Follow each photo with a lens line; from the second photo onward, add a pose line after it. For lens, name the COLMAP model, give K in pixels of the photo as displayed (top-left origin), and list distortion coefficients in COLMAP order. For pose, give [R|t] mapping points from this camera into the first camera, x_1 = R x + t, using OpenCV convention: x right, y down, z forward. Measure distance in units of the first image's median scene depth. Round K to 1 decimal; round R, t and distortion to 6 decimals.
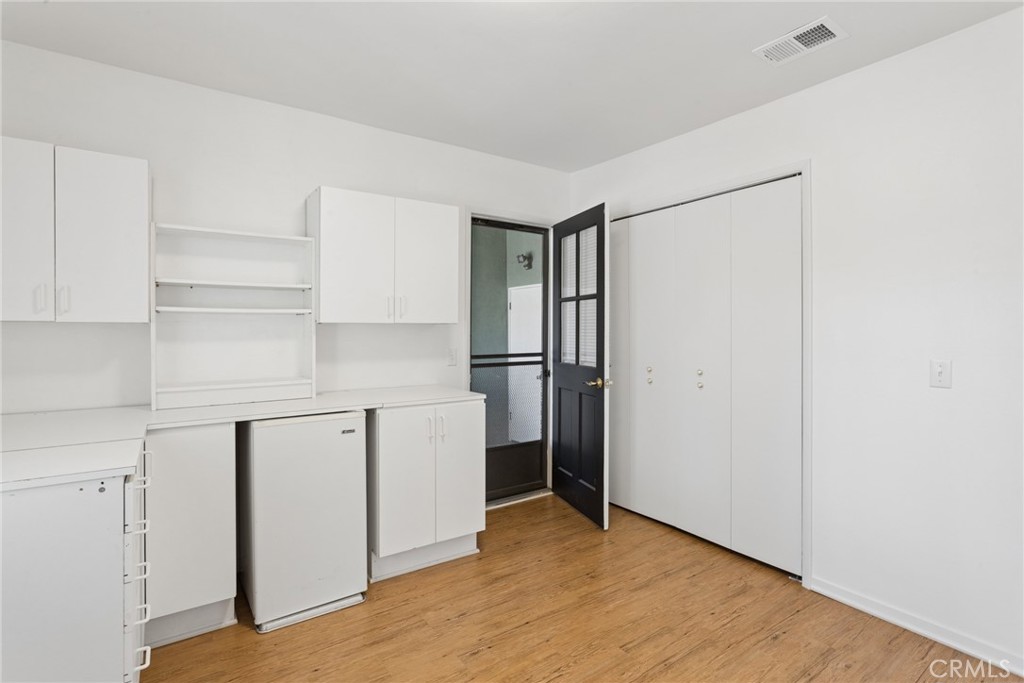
lens RADIAL K [[496.6, 0, 509.6], [0, 496.6, 336.2], [0, 0, 1]] dist [-0.015688, 0.006794]
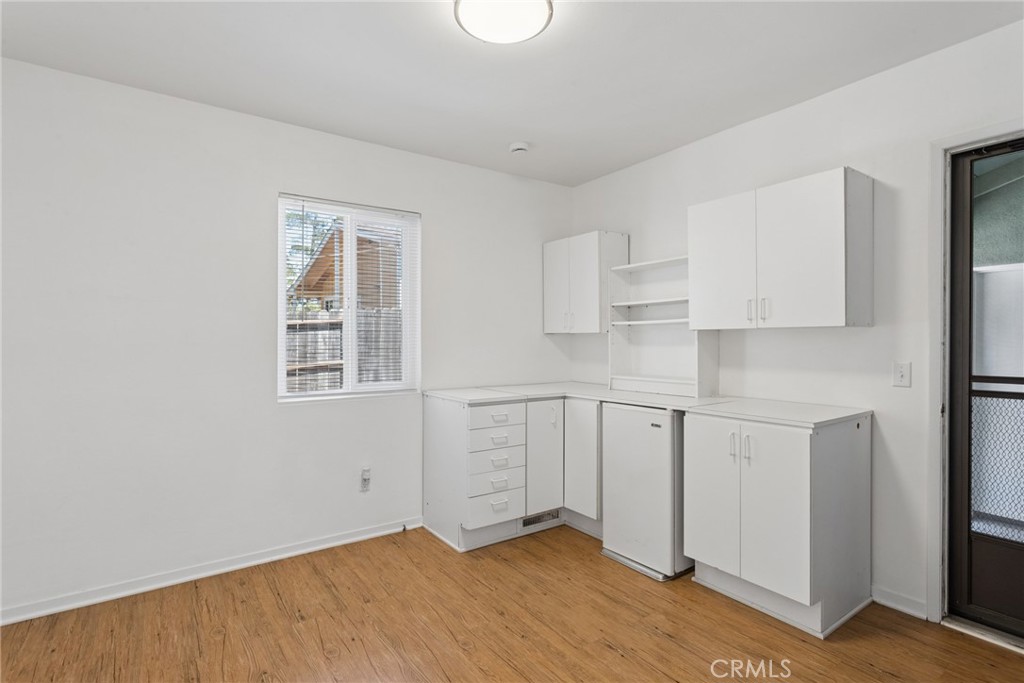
lens RADIAL K [[496.6, 0, 509.6], [0, 496.6, 341.5], [0, 0, 1]] dist [-0.015688, 0.006794]
pose [[0.010824, 0.003269, -0.999936, 0.791899], [-0.007156, 0.999969, 0.003191, -0.001593], [0.999916, 0.007121, 0.010847, 0.635184]]
